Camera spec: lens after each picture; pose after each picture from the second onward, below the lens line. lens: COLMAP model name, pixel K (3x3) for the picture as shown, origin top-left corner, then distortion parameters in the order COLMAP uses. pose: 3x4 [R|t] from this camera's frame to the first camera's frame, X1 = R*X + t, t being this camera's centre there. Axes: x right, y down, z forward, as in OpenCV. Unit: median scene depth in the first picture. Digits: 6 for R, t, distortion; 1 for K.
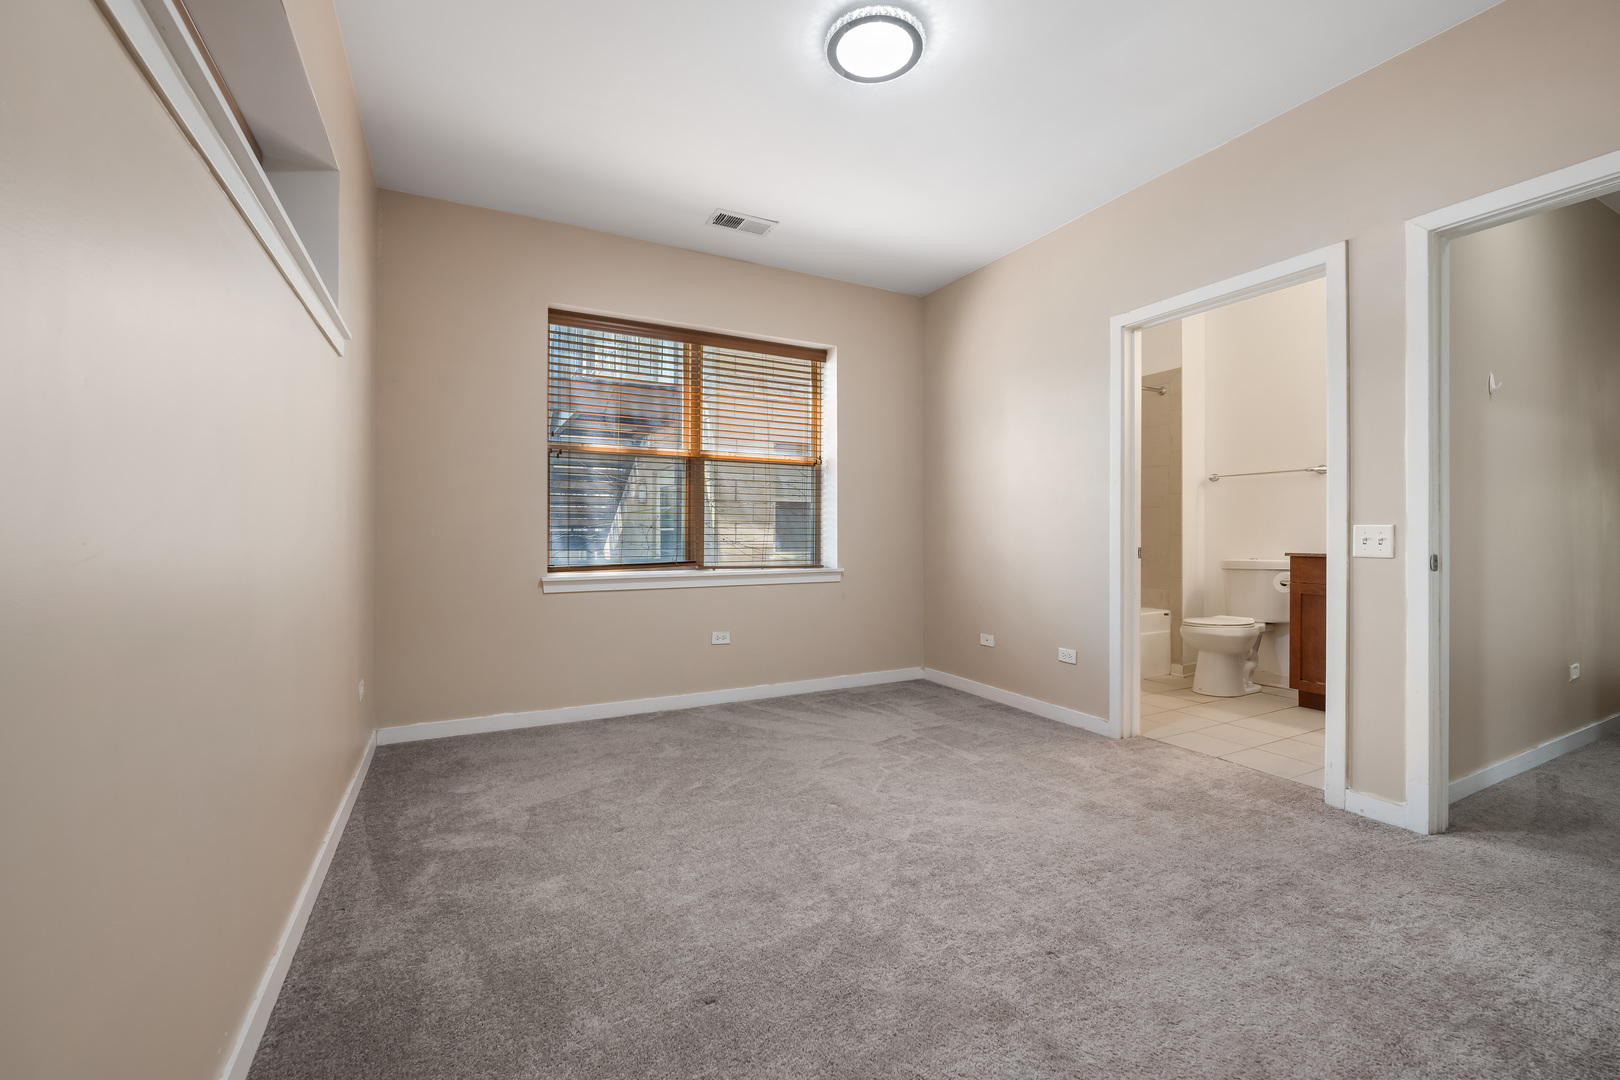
lens RADIAL K [[655.4, 0, 801.2], [0, 655.4, 531.6], [0, 0, 1]] dist [-0.006416, 0.000000]
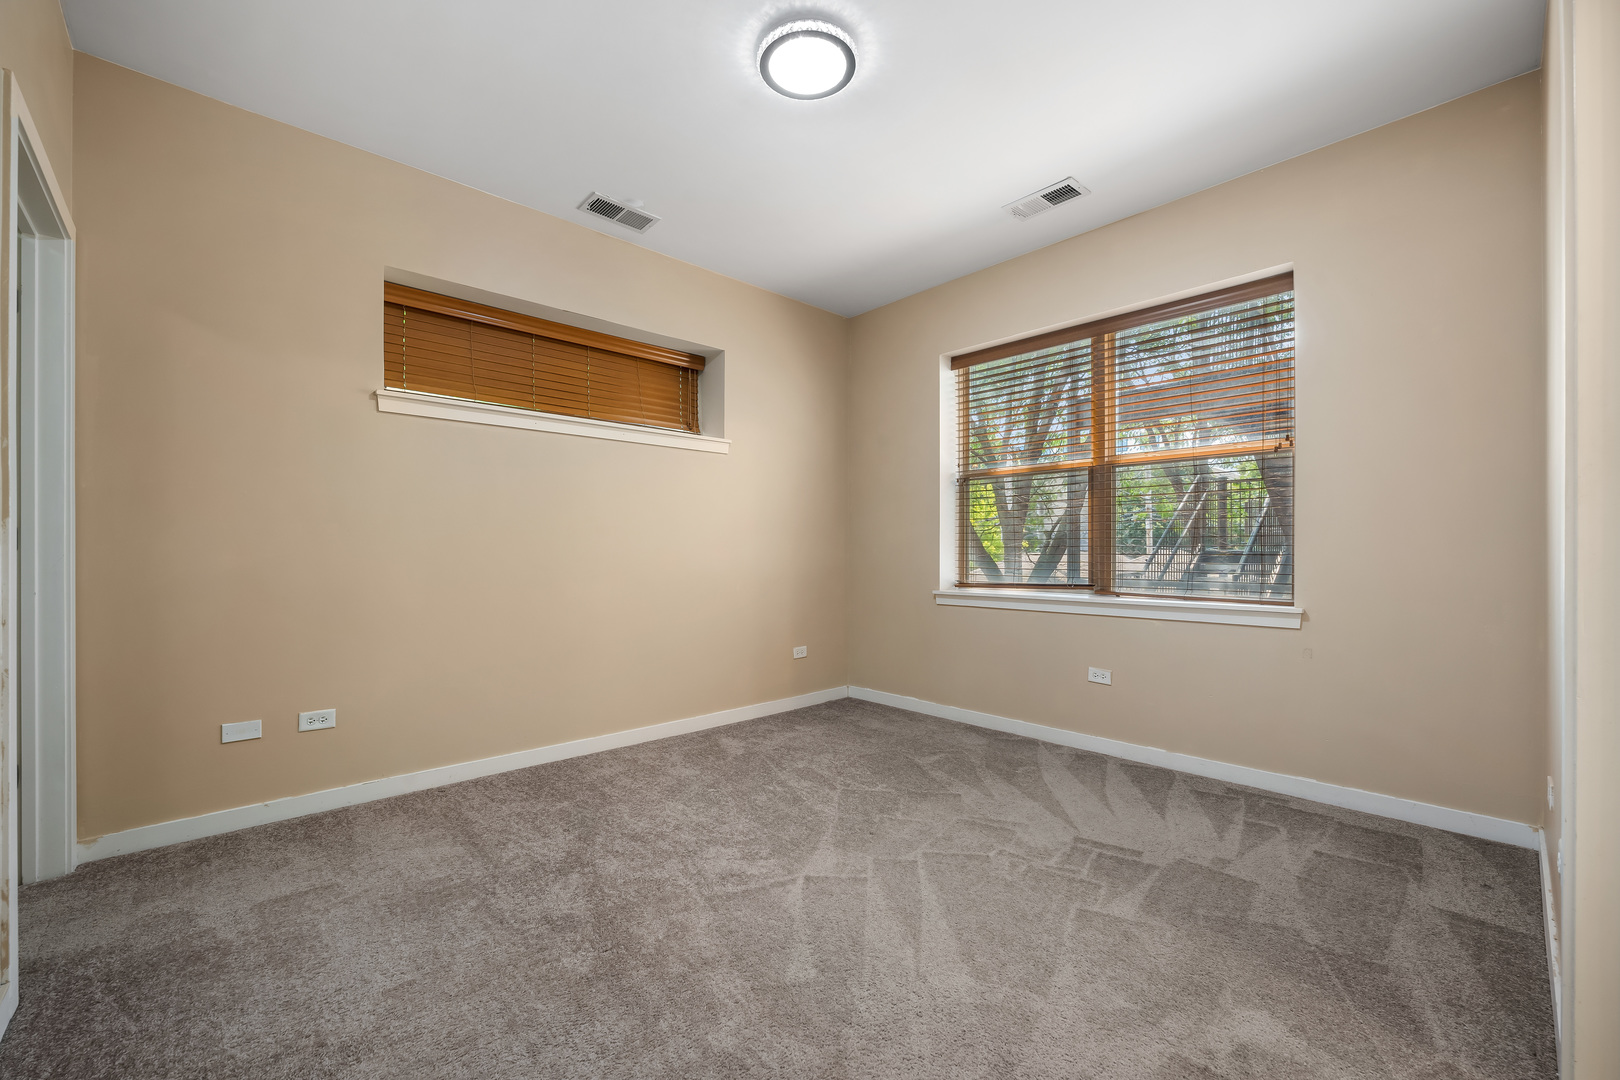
lens RADIAL K [[659.1, 0, 811.6], [0, 659.1, 548.7], [0, 0, 1]] dist [-0.002588, -0.000213]
pose [[0.264738, -0.005105, -0.964307, 0.602217], [0.005603, 0.999977, -0.003756, -0.001818], [0.964304, -0.004409, 0.264760, 0.411948]]
